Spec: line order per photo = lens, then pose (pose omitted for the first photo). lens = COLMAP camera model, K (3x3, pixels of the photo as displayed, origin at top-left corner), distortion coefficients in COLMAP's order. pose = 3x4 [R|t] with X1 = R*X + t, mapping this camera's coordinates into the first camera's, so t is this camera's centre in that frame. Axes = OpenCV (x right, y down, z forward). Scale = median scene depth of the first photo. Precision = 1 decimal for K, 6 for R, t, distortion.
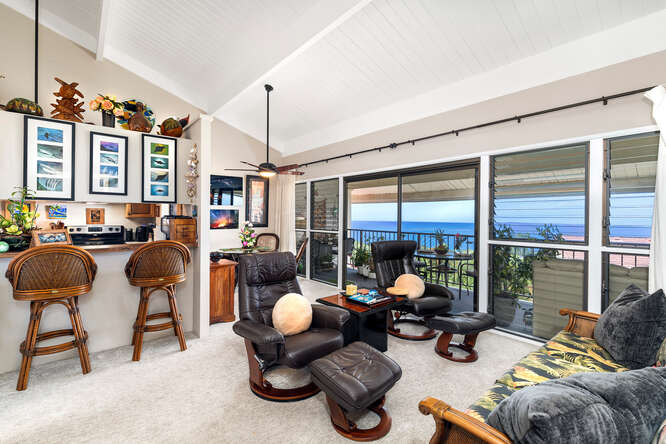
lens RADIAL K [[288.0, 0, 333.5], [0, 288.0, 216.8], [0, 0, 1]] dist [0.000557, -0.000197]
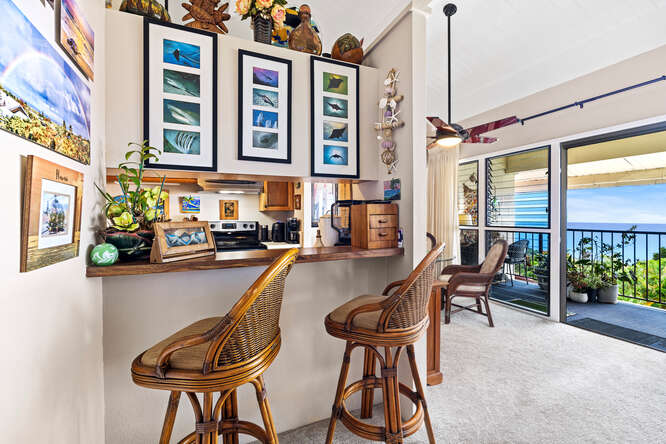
lens RADIAL K [[288.0, 0, 333.5], [0, 288.0, 216.8], [0, 0, 1]] dist [0.000557, -0.000197]
pose [[0.955704, -0.011017, -0.294123, -0.474029], [0.011115, 0.999937, -0.001340, 0.033301], [0.294119, -0.001988, 0.955767, 0.483926]]
